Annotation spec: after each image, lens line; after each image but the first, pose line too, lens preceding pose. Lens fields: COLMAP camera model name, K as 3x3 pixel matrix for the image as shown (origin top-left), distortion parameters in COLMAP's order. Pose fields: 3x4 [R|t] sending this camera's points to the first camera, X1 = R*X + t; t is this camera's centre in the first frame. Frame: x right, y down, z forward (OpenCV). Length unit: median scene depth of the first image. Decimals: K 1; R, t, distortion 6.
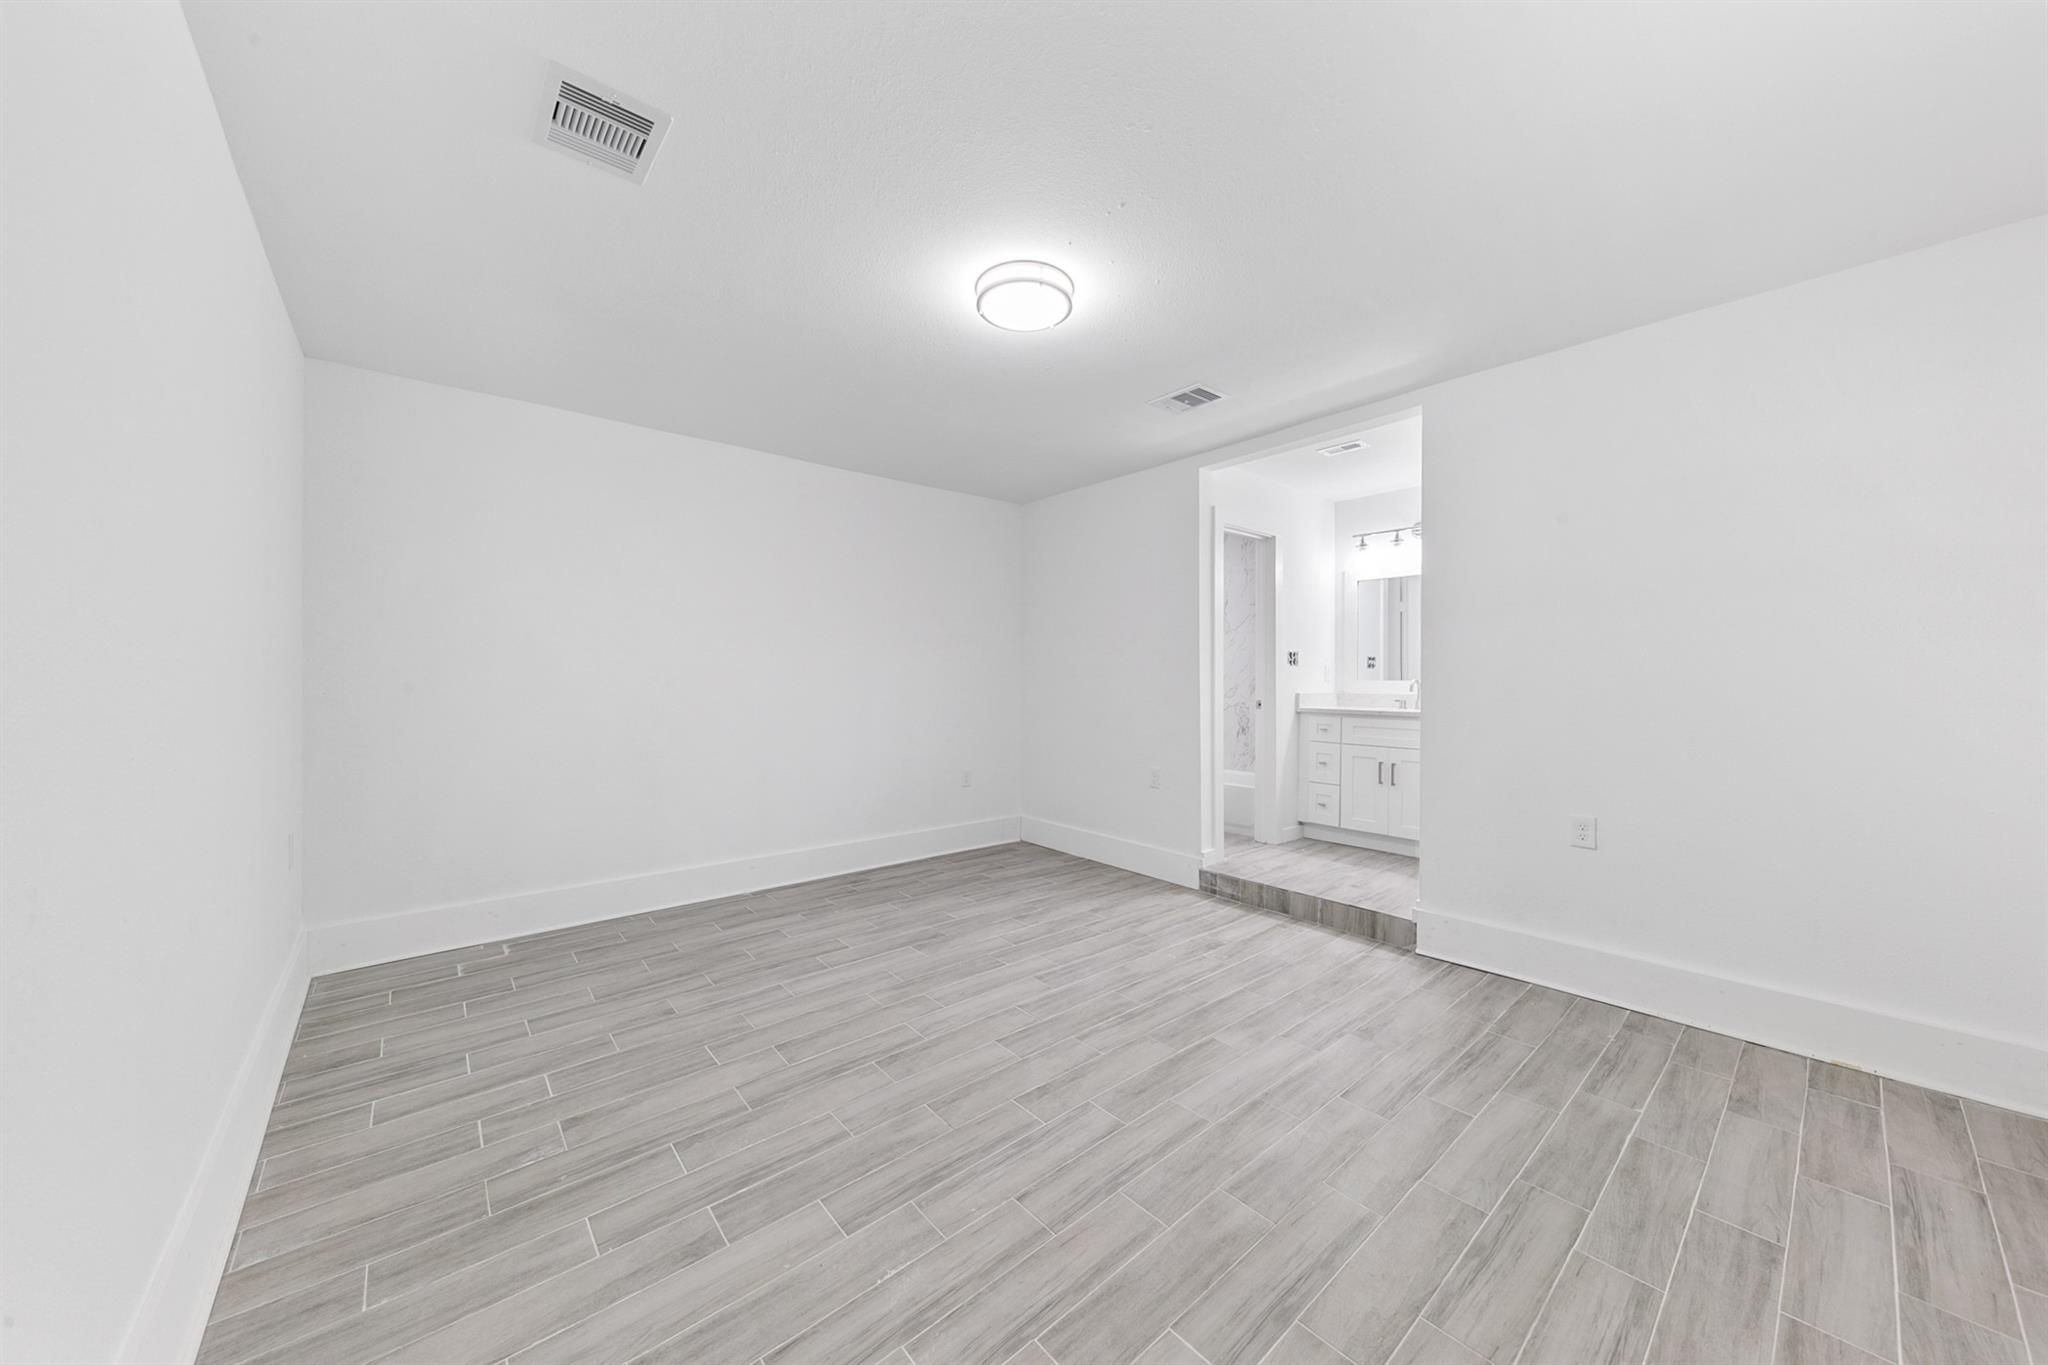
lens RADIAL K [[704.6, 0, 1017.7], [0, 704.6, 680.8], [0, 0, 1]] dist [0.006712, -0.002661]
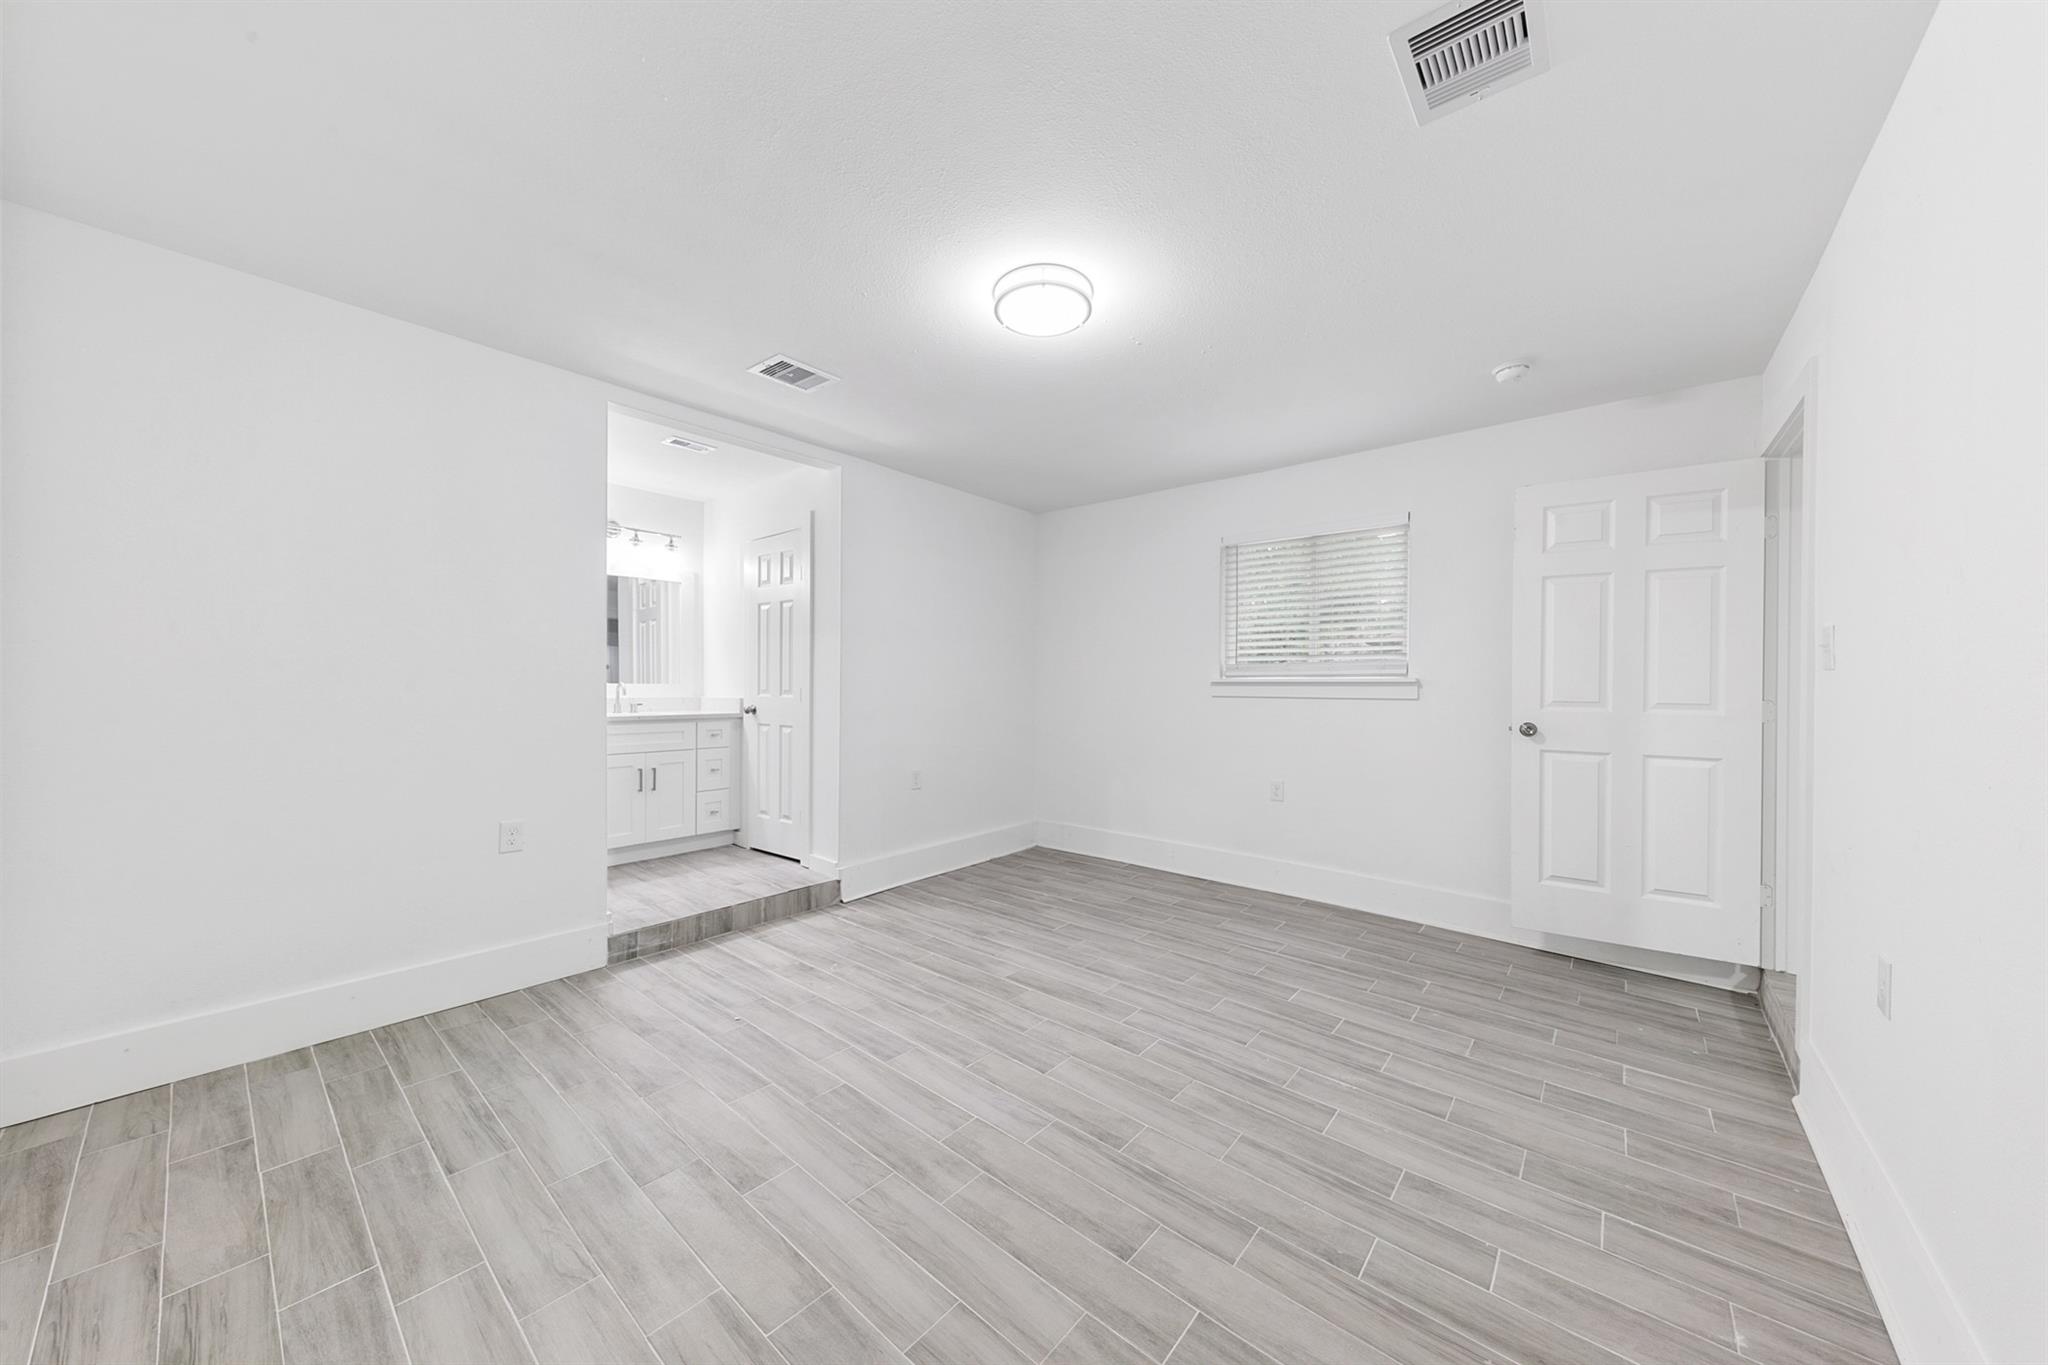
lens RADIAL K [[704.6, 0, 1020.2], [0, 704.6, 682.4], [0, 0, 1]] dist [0.006712, -0.002661]
pose [[-0.160216, -0.006039, 0.987063, -0.797575], [-0.002589, 0.999980, 0.005698, -0.014998], [-0.987079, -0.001643, -0.160229, 0.989597]]
